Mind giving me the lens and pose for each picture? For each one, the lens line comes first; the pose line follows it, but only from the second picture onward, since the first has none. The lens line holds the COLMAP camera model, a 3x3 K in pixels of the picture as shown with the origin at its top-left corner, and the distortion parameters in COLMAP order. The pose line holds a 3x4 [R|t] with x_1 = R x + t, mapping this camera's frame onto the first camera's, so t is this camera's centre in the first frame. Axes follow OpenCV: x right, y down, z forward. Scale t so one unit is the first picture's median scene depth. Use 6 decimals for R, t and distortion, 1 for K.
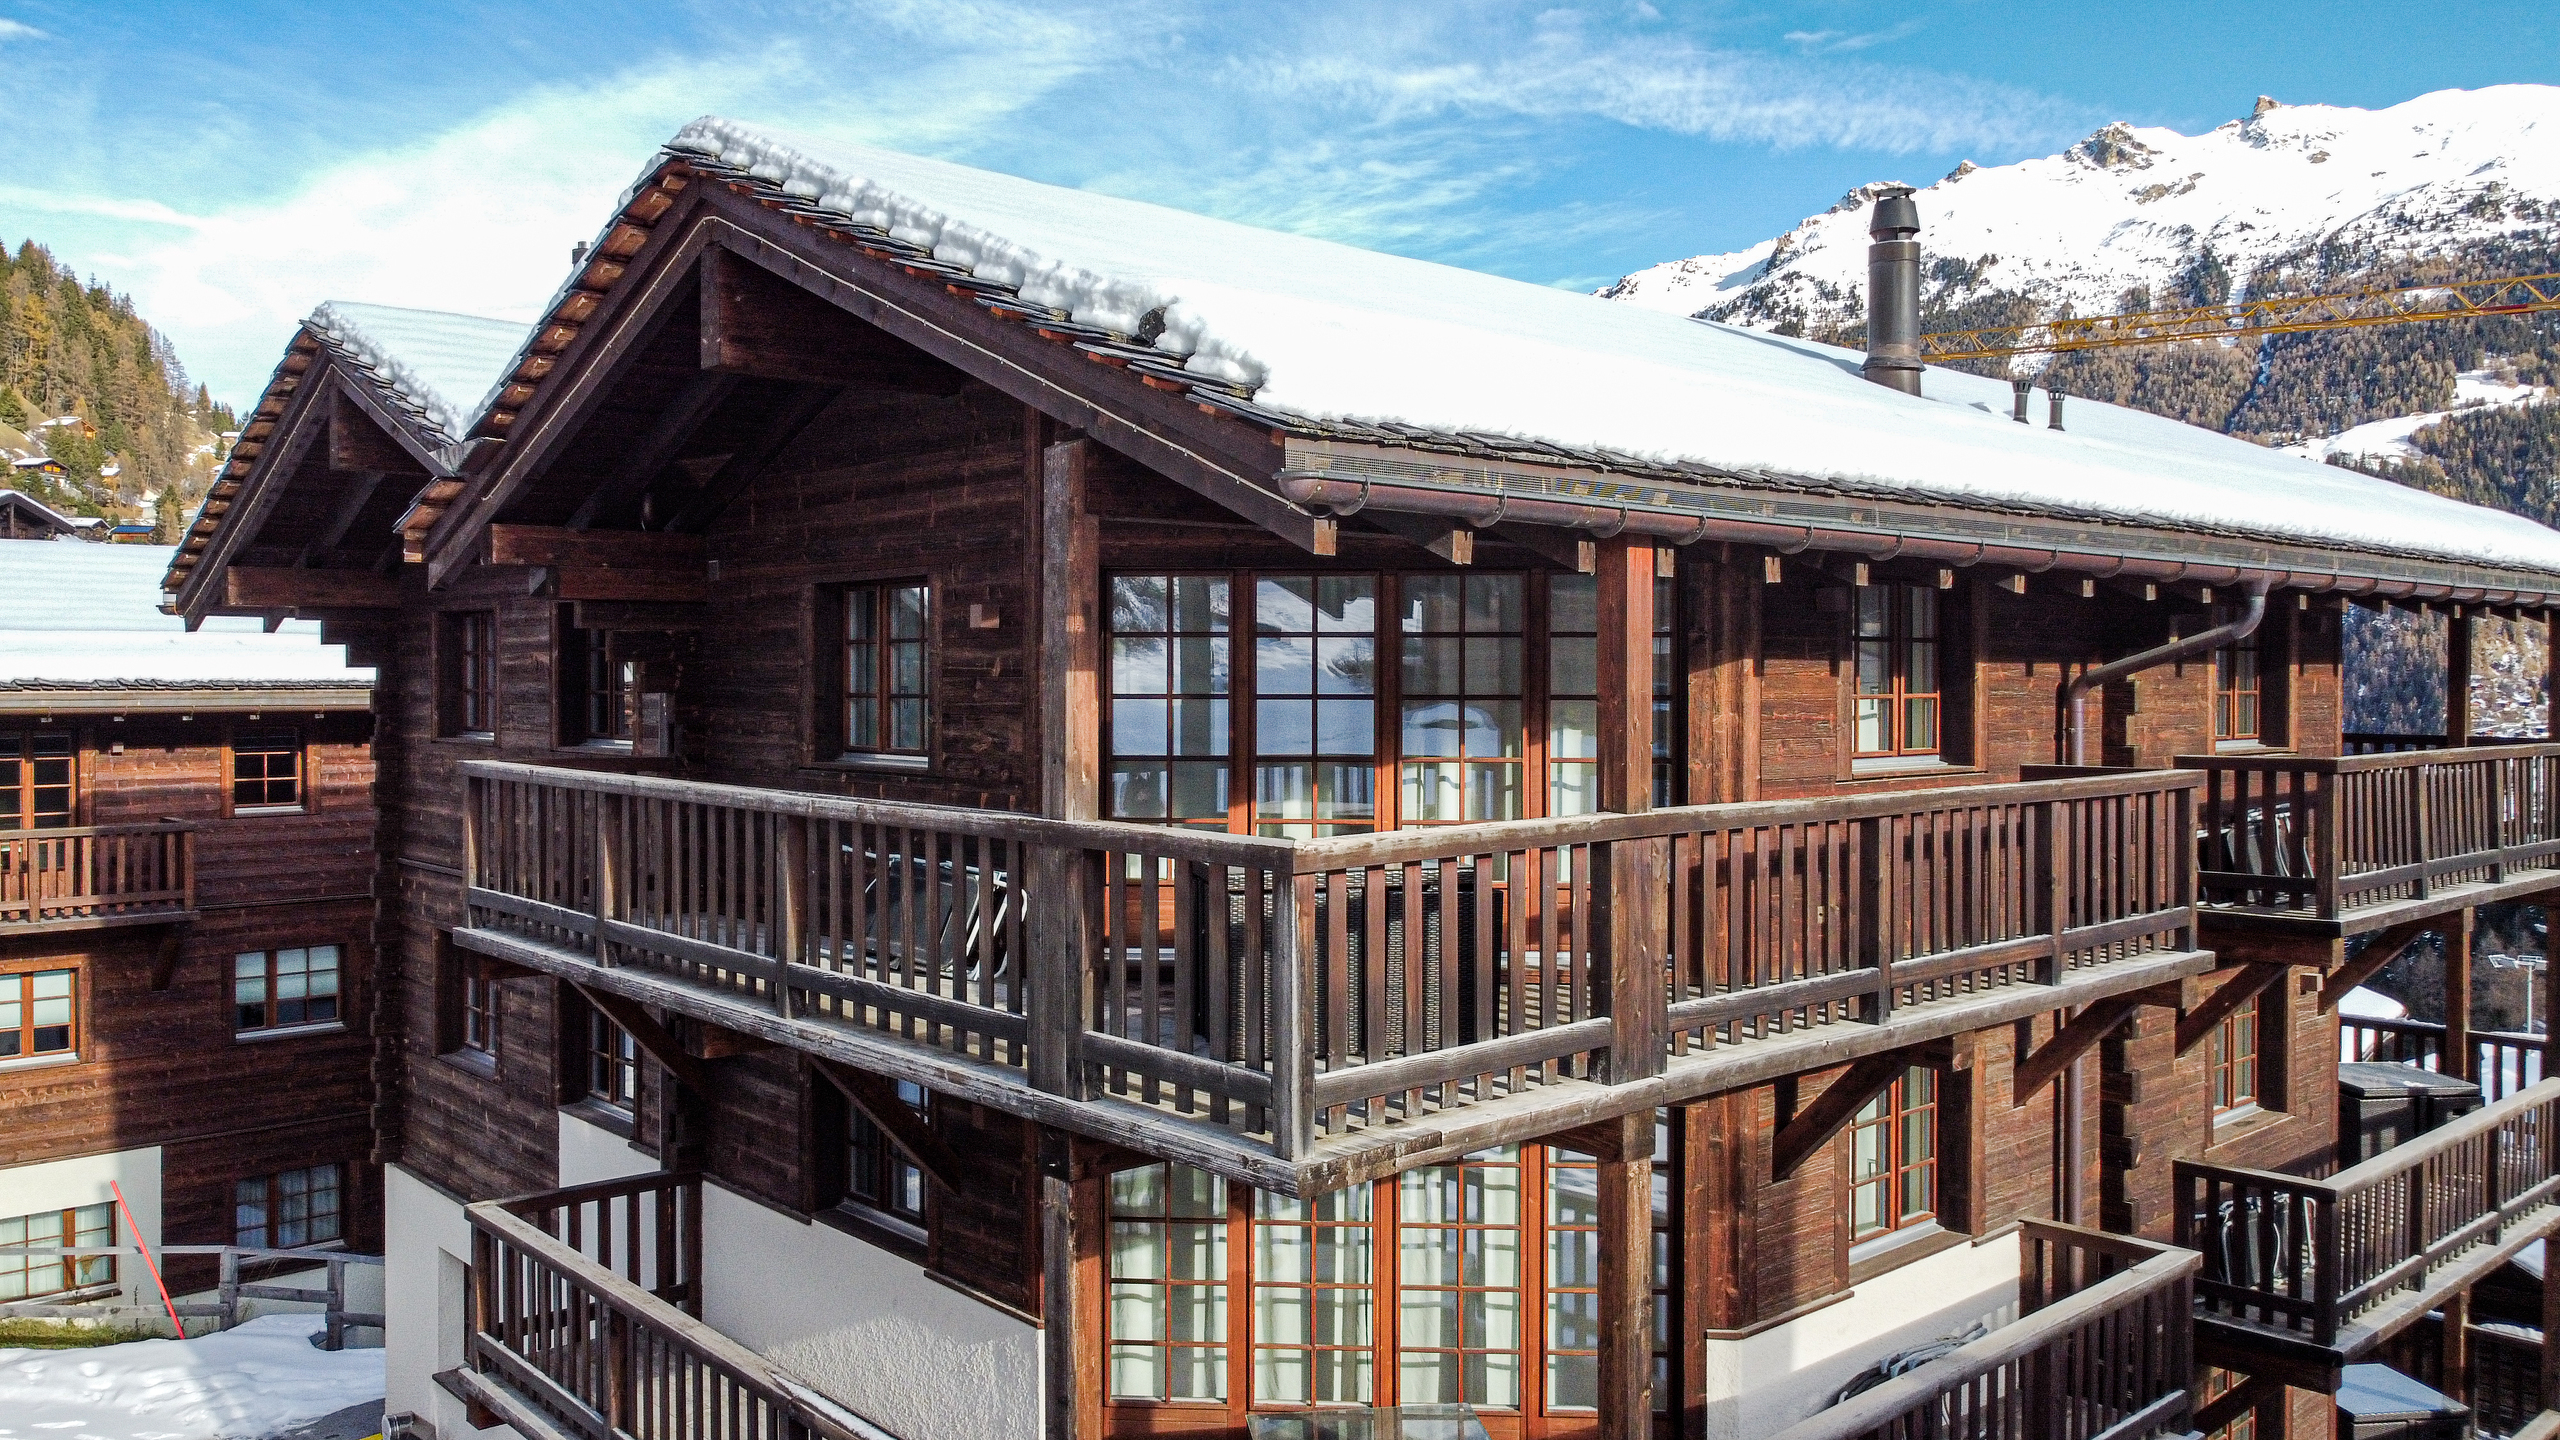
lens RADIAL K [[1936.6, 0, 1277.7], [0, 1936.6, 726.3], [0, 0, 1]] dist [-0.008772, 0.012605]
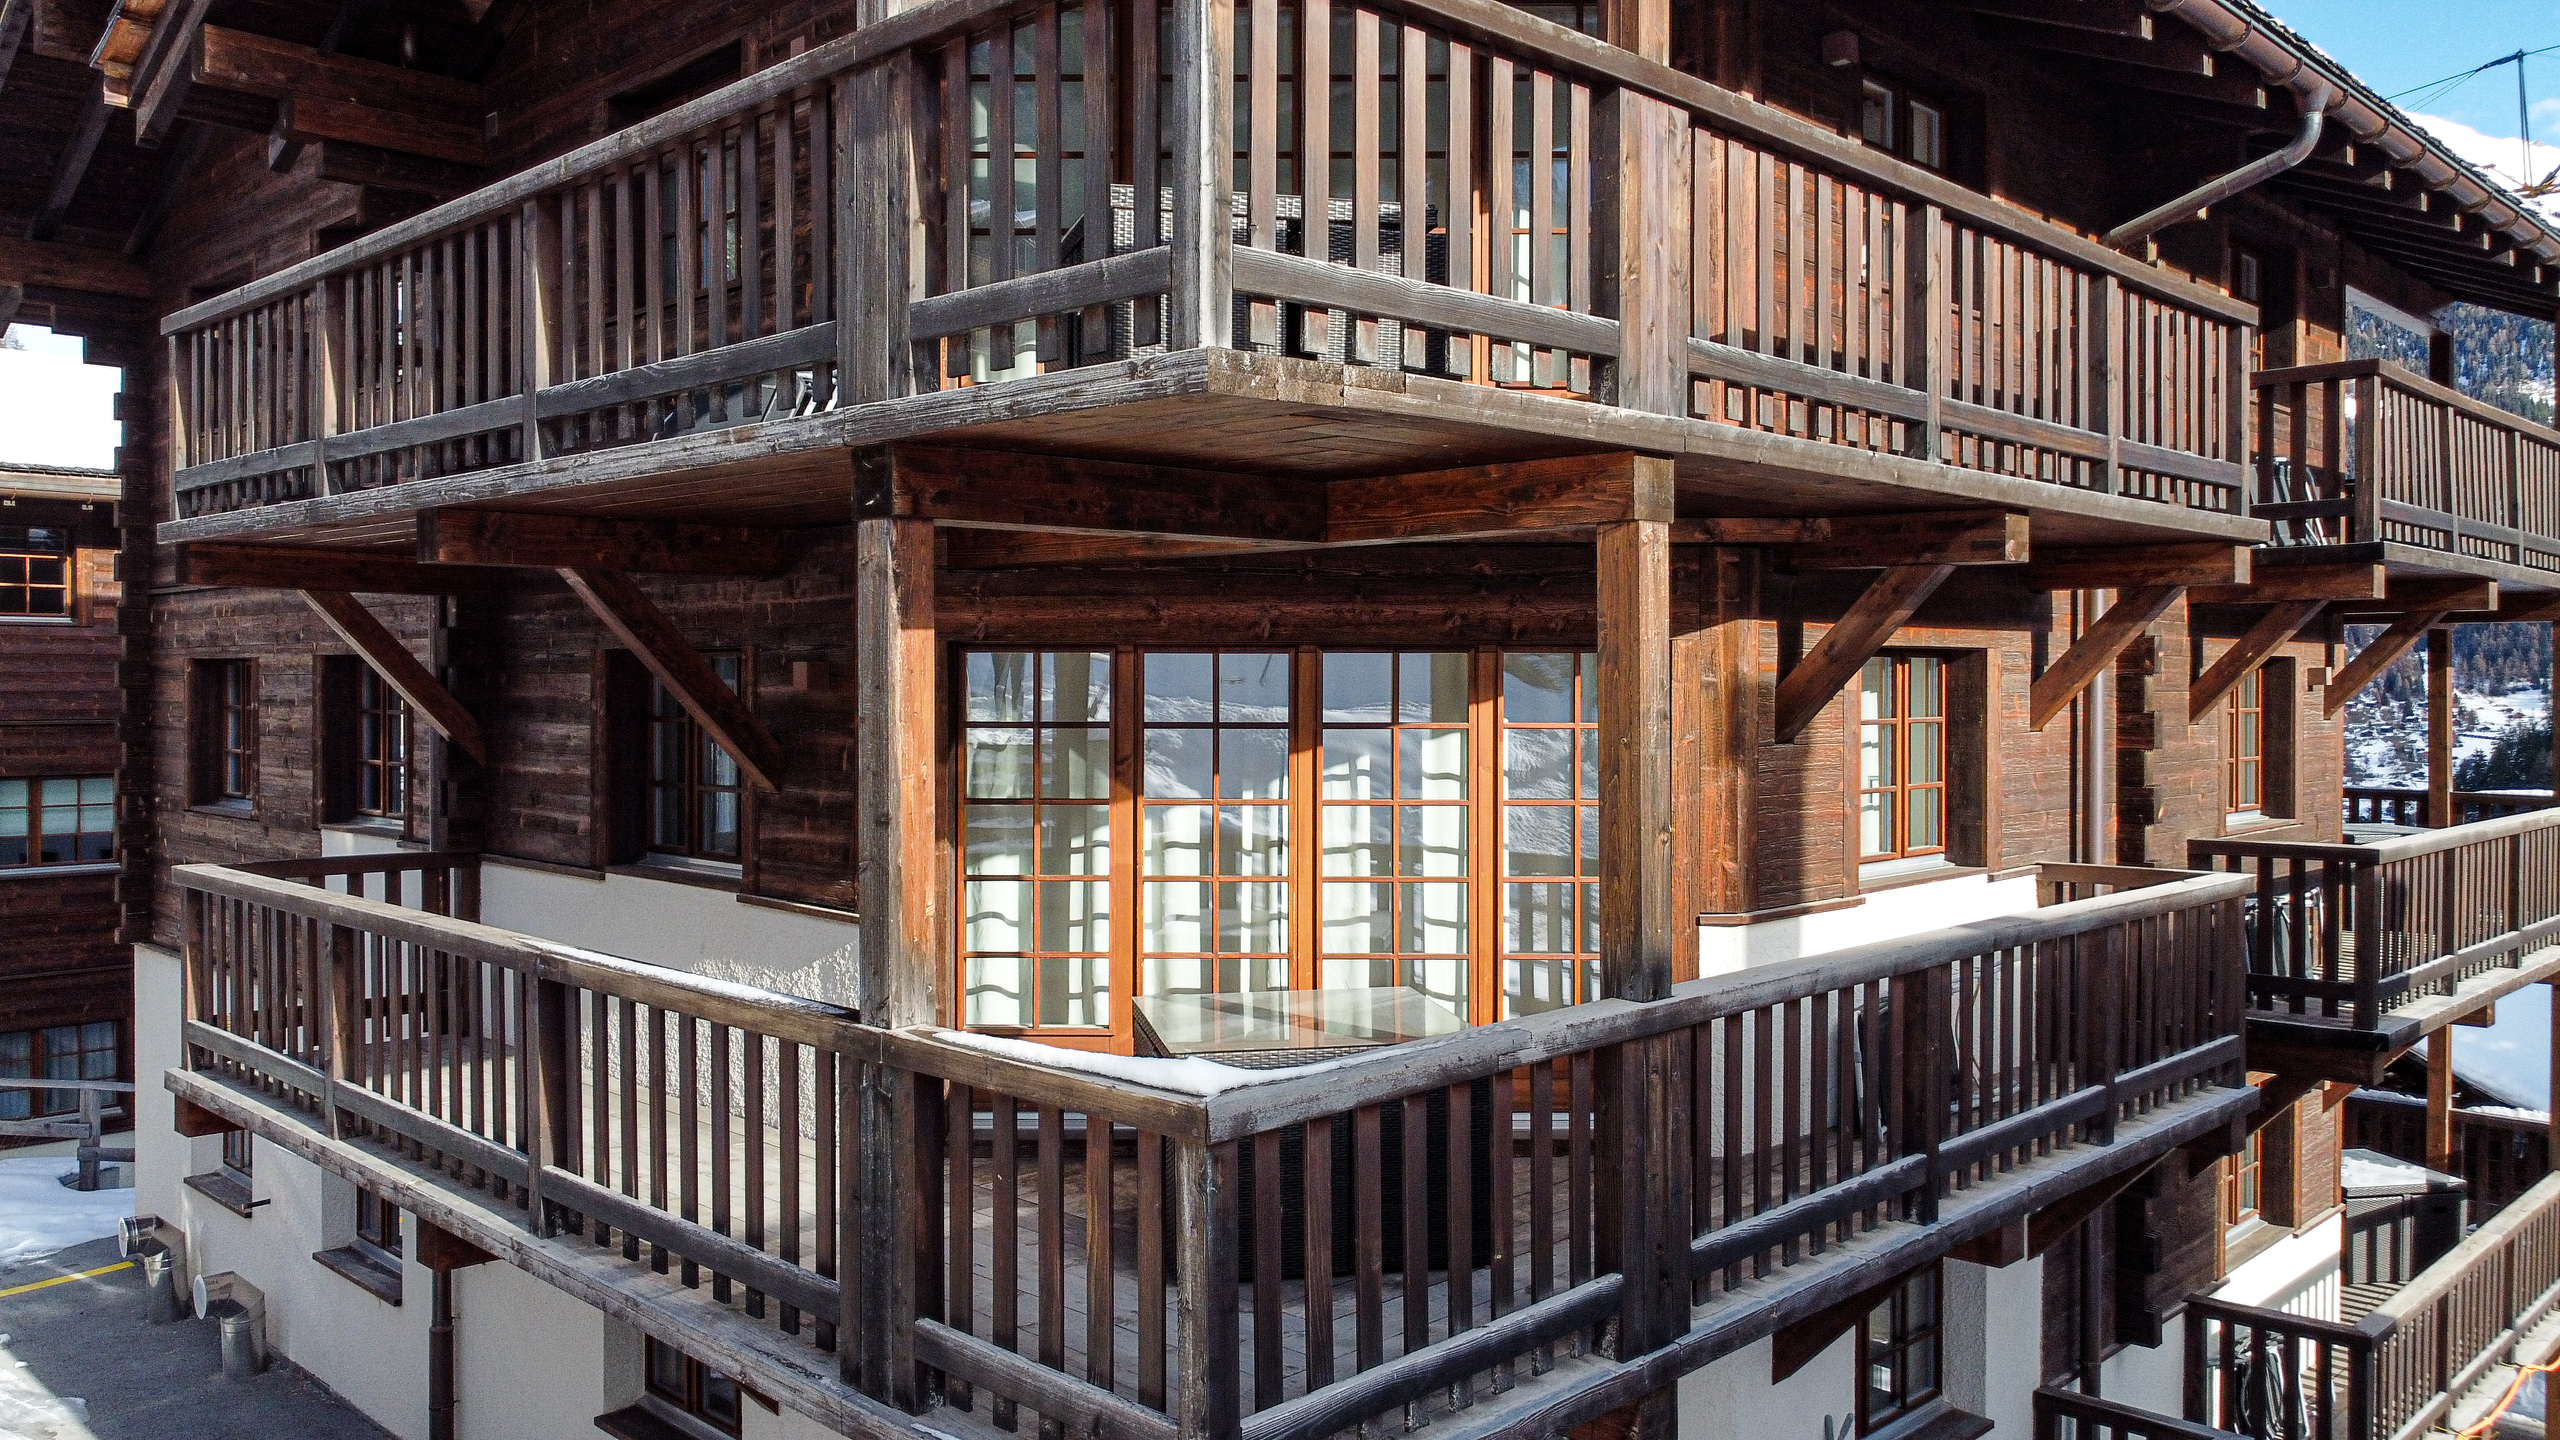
lens RADIAL K [[1936.6, 0, 1279.5], [0, 1936.6, 727.3], [0, 0, 1]] dist [-0.008772, 0.012605]
pose [[0.998234, -0.000809, 0.059403, -0.003070], [0.000849, 0.999999, -0.000649, 0.198582], [-0.059402, 0.000699, 0.998234, 0.165067]]
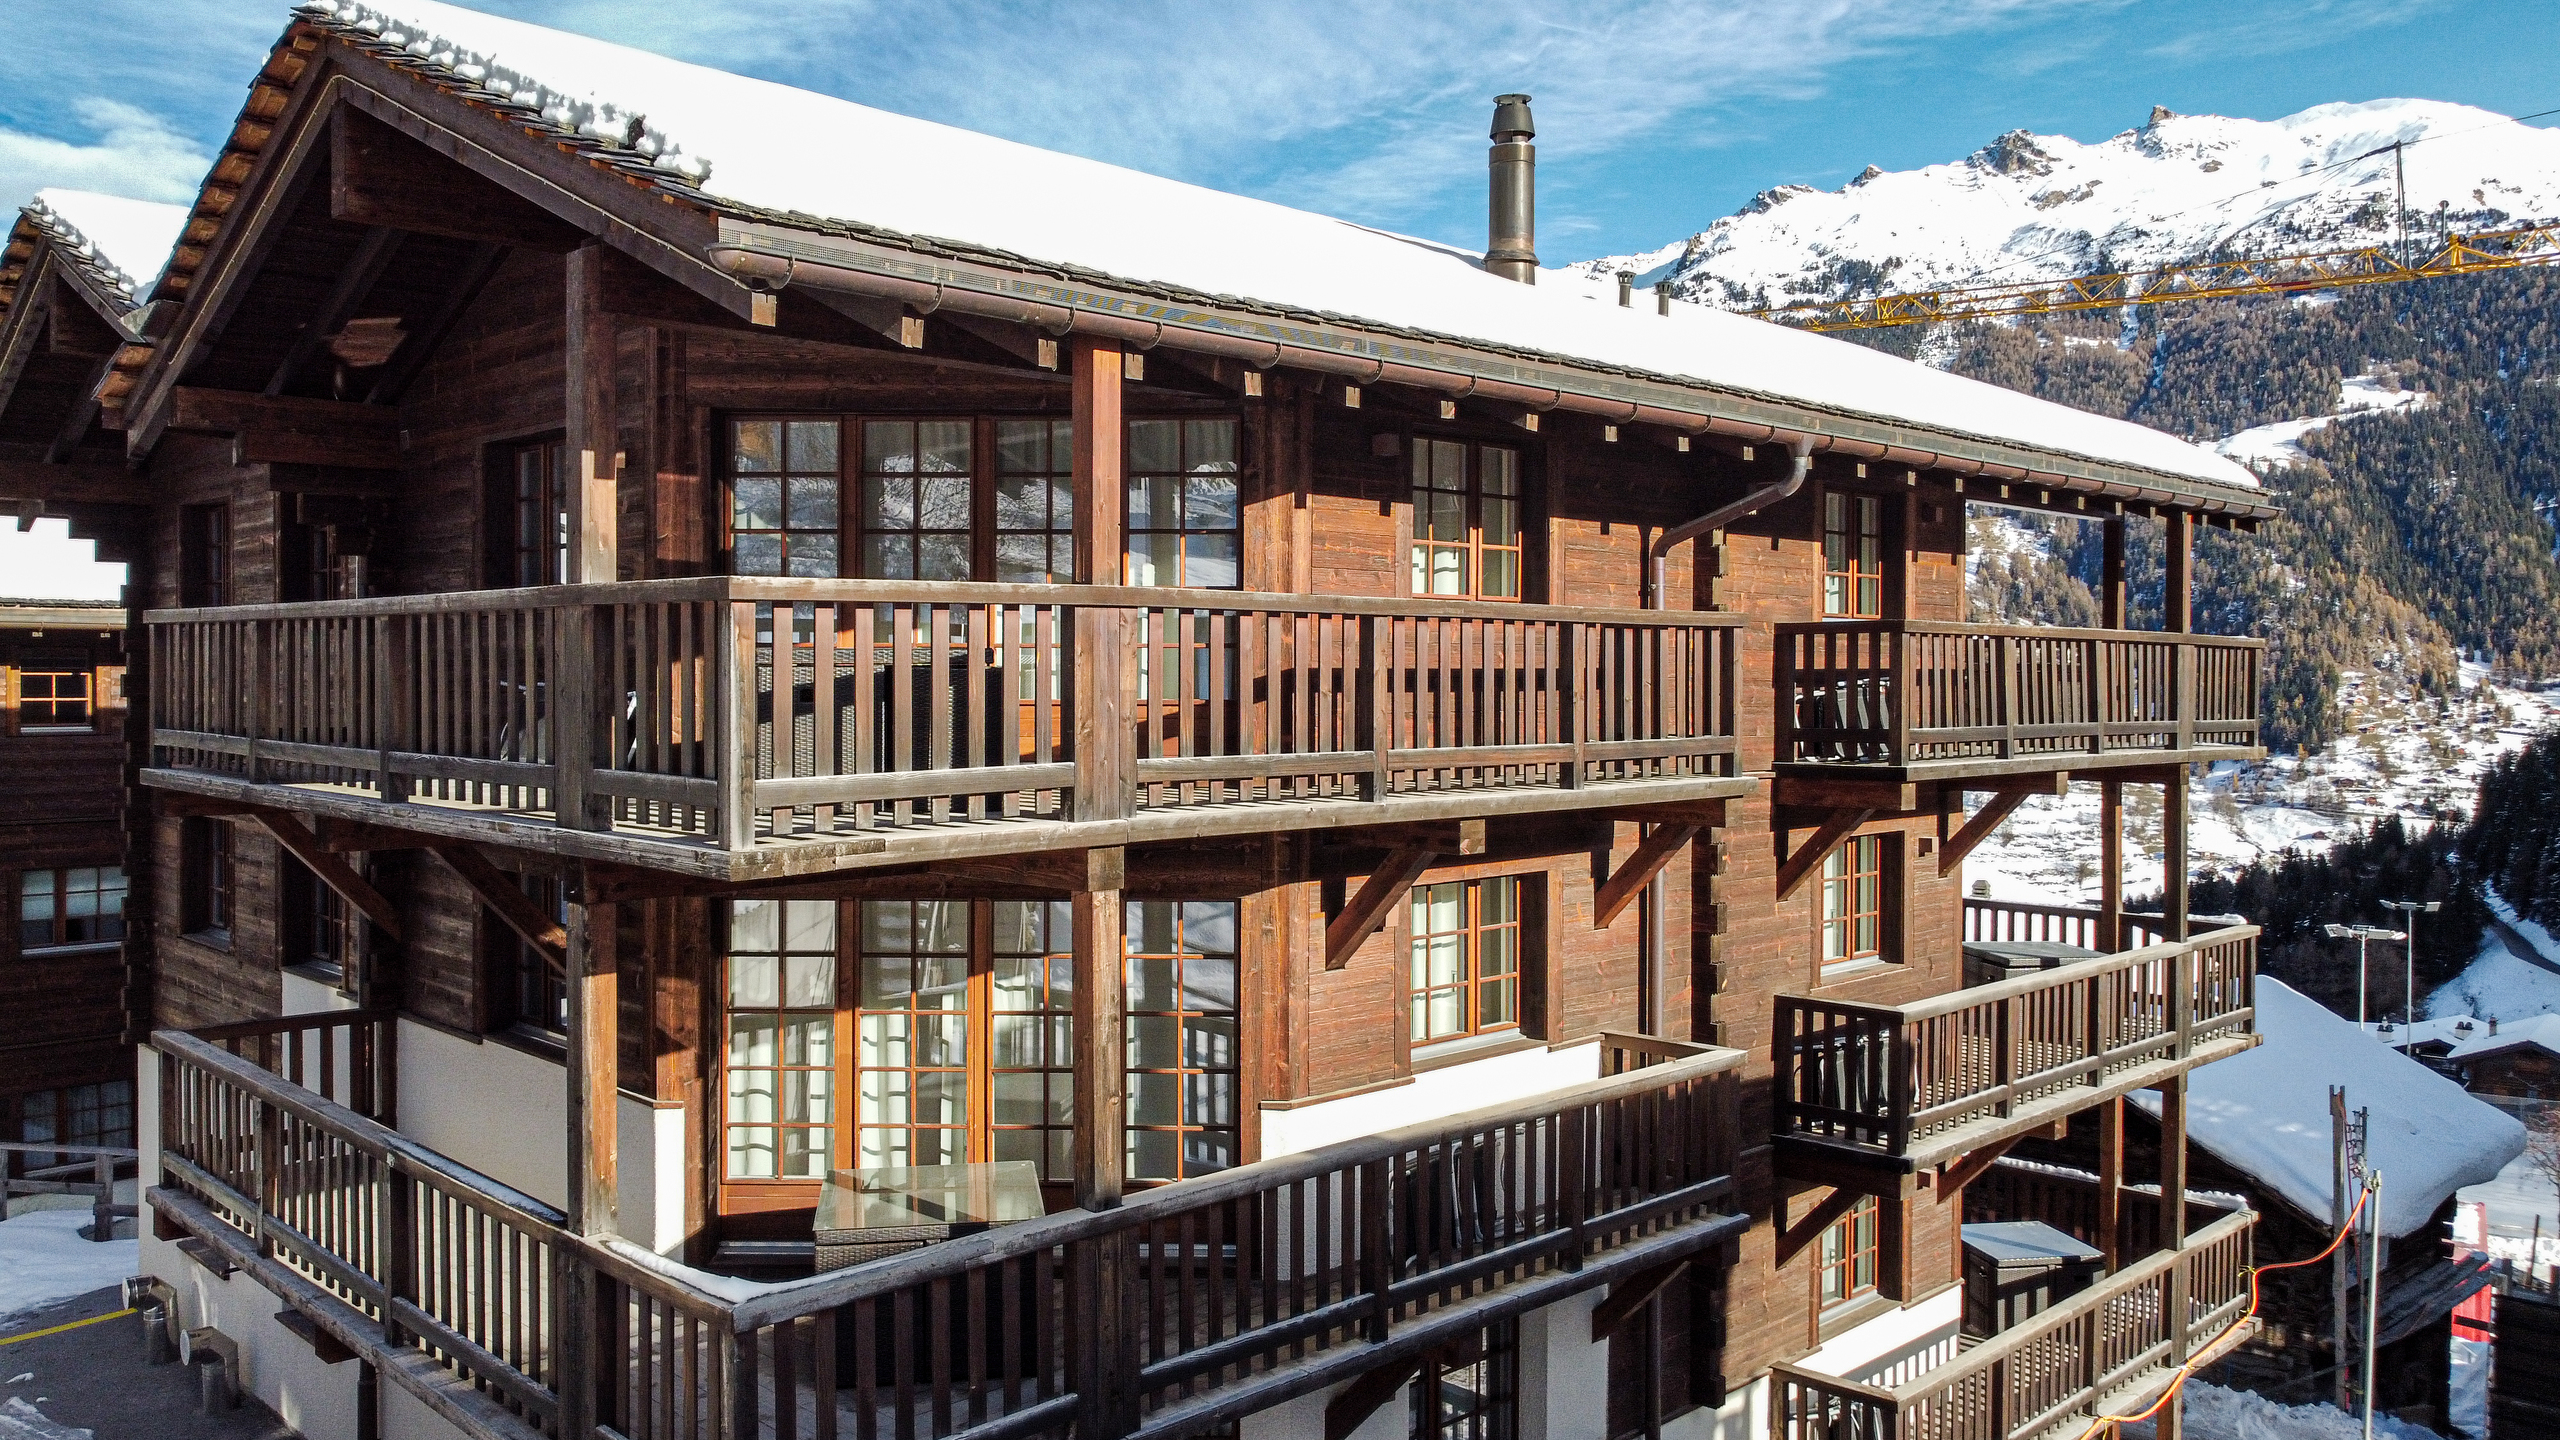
lens RADIAL K [[1936.6, 0, 1275.9], [0, 1936.6, 725.5], [0, 0, 1]] dist [-0.008772, 0.012605]
pose [[0.999038, 0.001206, 0.043838, 0.153893], [-0.001290, 0.999997, 0.001893, 0.081210], [-0.043836, -0.001947, 0.999037, -0.087944]]
